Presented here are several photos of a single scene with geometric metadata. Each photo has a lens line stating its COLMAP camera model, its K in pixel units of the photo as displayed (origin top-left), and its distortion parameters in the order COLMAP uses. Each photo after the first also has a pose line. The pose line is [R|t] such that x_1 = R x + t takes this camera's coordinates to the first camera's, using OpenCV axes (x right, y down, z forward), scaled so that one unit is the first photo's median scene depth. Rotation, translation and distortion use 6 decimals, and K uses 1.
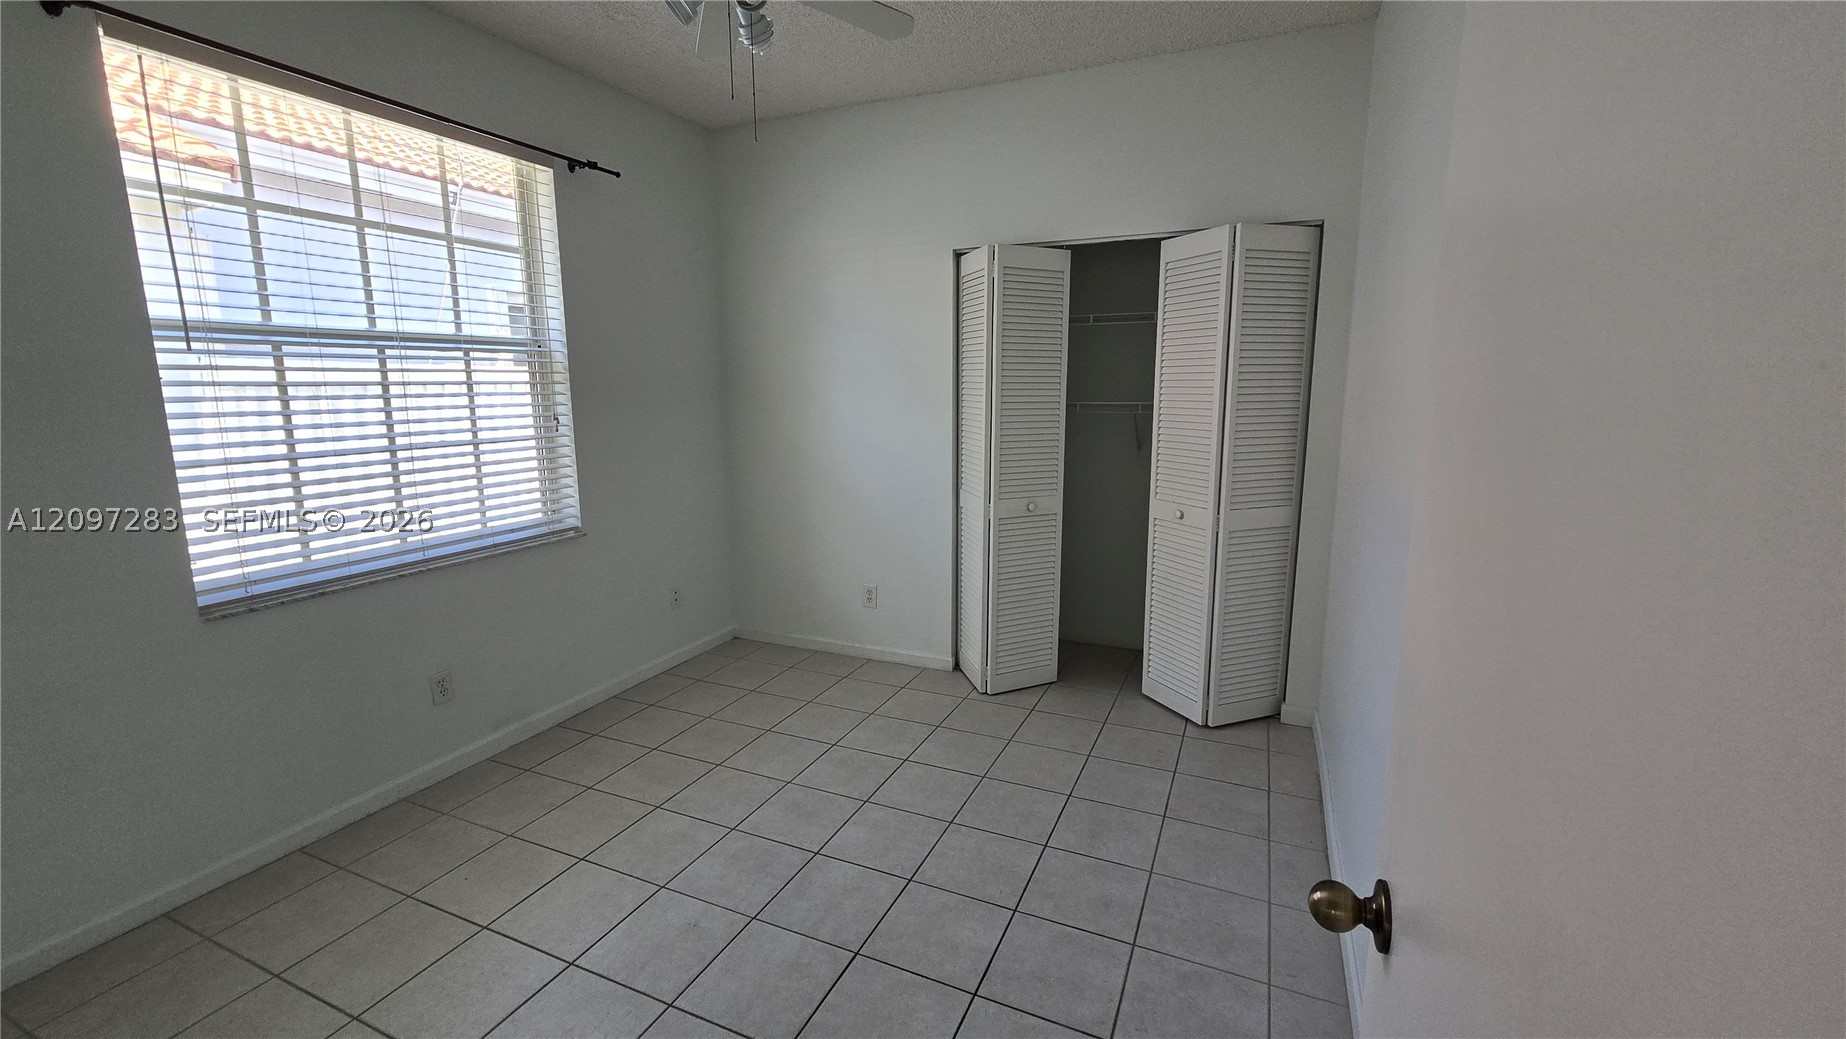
lens RADIAL K [[758.0, 0, 921.8], [0, 758.0, 510.5], [0, 0, 1]] dist [0.001217, 0.000540]
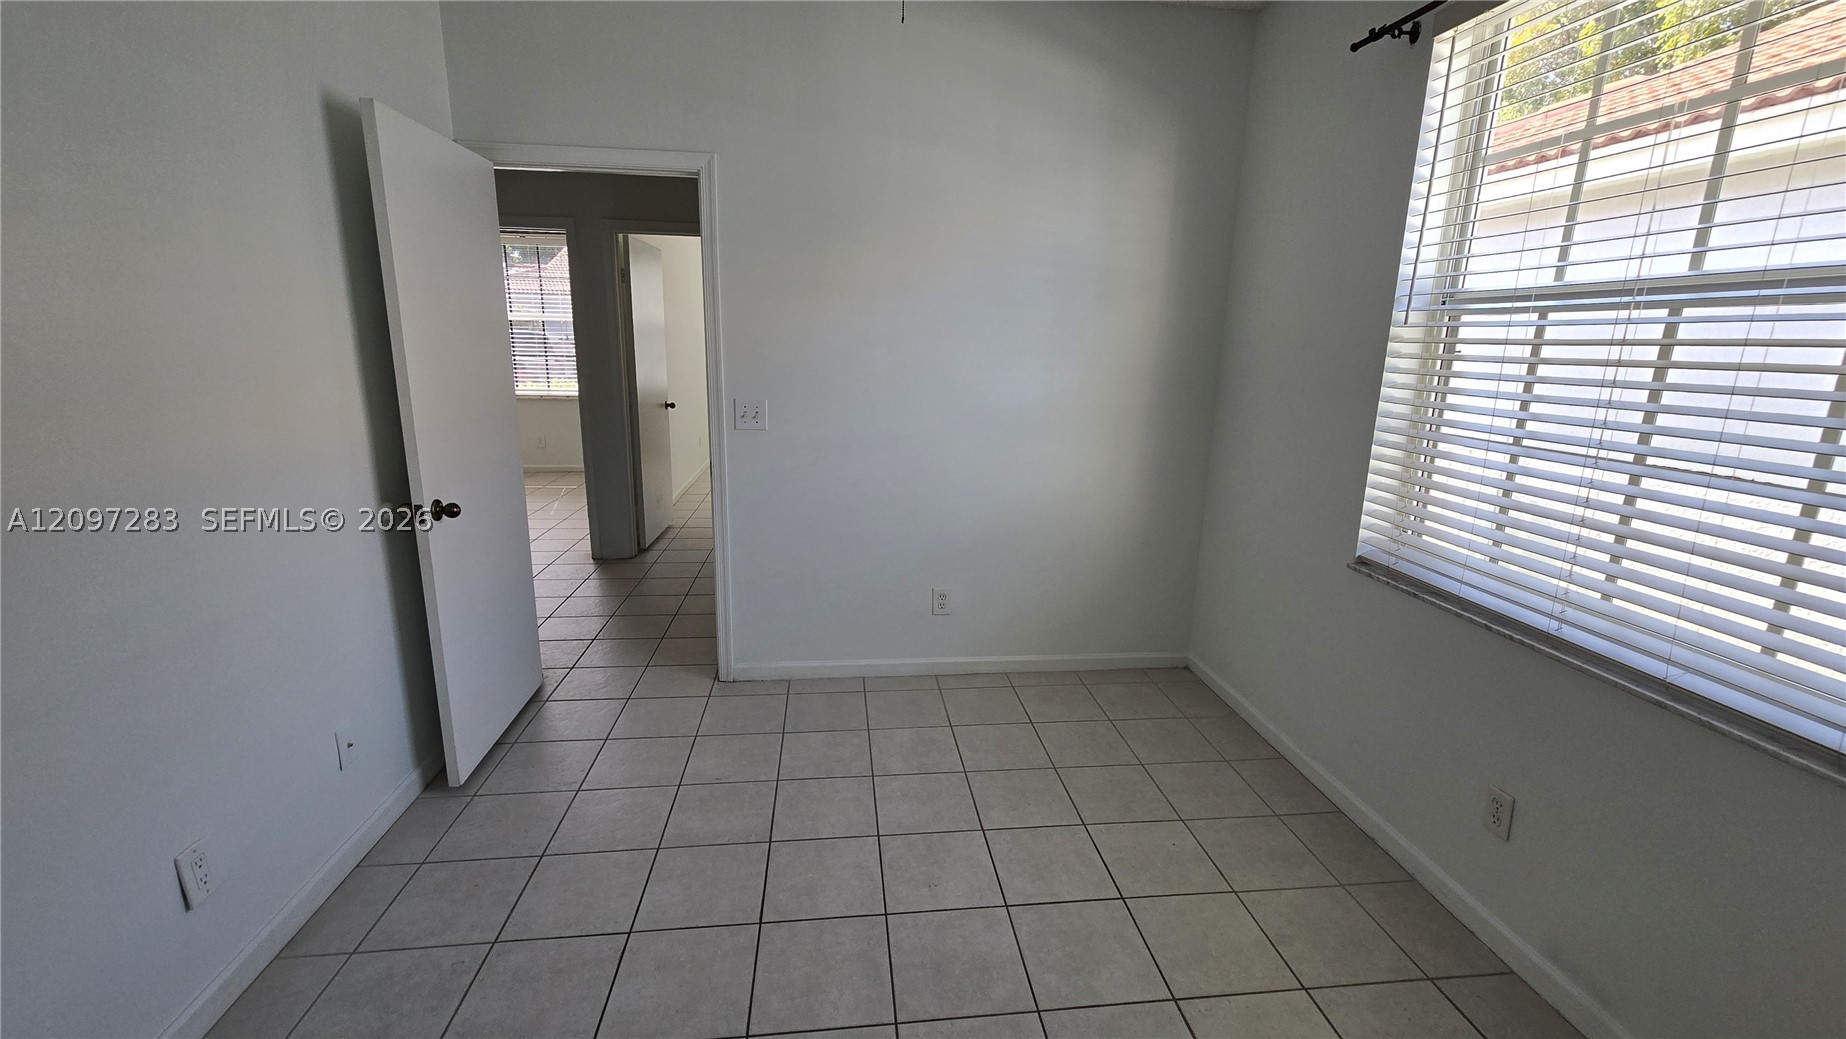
lens RADIAL K [[758.0, 0, 921.8], [0, 758.0, 510.5], [0, 0, 1]] dist [0.001217, 0.000540]
pose [[-0.855114, 0.105617, -0.507568, 0.143264], [-0.101734, 0.925810, 0.364041, -0.240952], [0.508361, 0.362934, -0.780928, 1.321539]]
